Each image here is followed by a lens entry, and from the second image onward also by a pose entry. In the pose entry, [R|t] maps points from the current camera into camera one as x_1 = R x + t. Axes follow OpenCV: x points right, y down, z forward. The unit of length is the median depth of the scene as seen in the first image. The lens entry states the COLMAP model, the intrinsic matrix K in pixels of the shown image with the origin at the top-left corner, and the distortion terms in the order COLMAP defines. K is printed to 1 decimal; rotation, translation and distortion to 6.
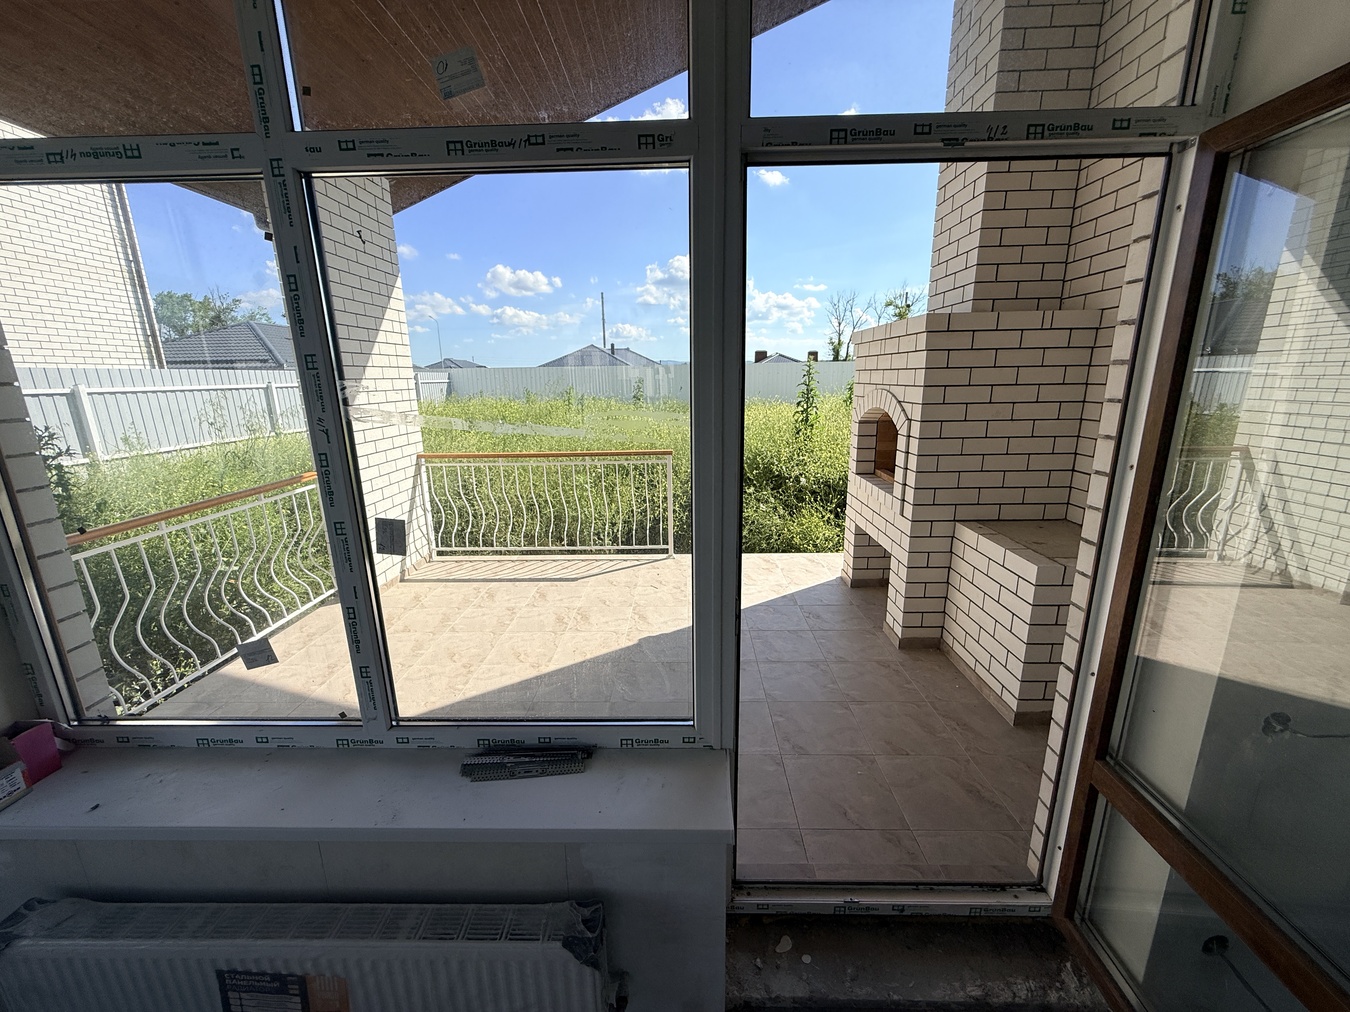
lens RADIAL K [[540.4, 0, 673.1], [0, 540.4, 506.9], [0, 0, 1]] dist [0.002489, 0.000332]
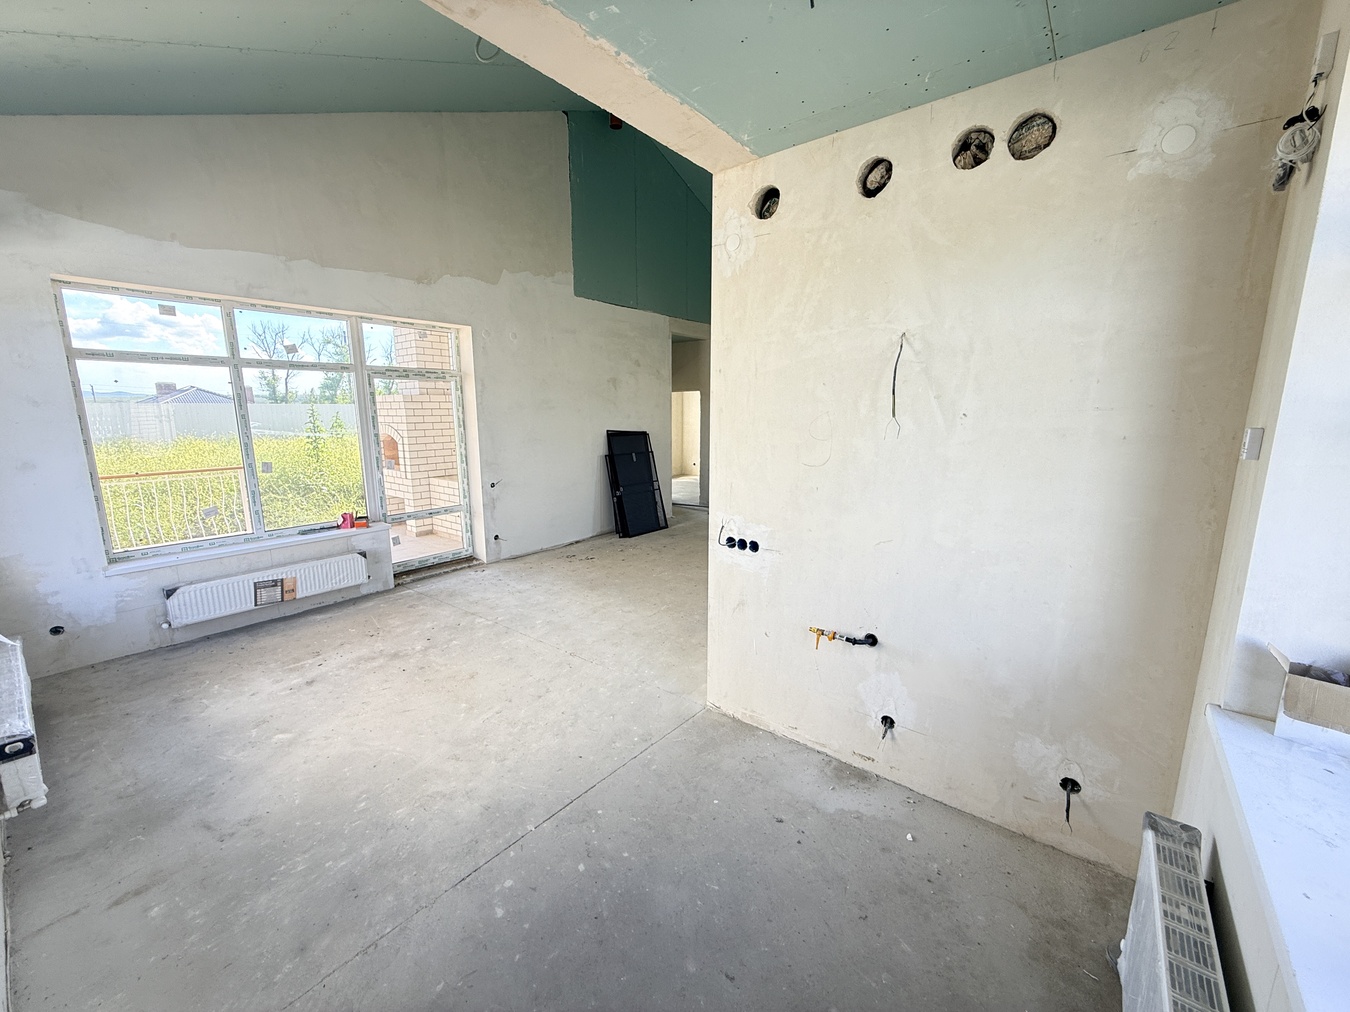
lens RADIAL K [[540.4, 0, 673.1], [0, 540.4, 506.9], [0, 0, 1]] dist [0.002489, 0.000332]
pose [[0.605575, -0.128105, 0.785410, -0.770693], [0.181224, 0.983225, 0.020640, 0.315914], [-0.774879, 0.129836, 0.618632, -1.393736]]
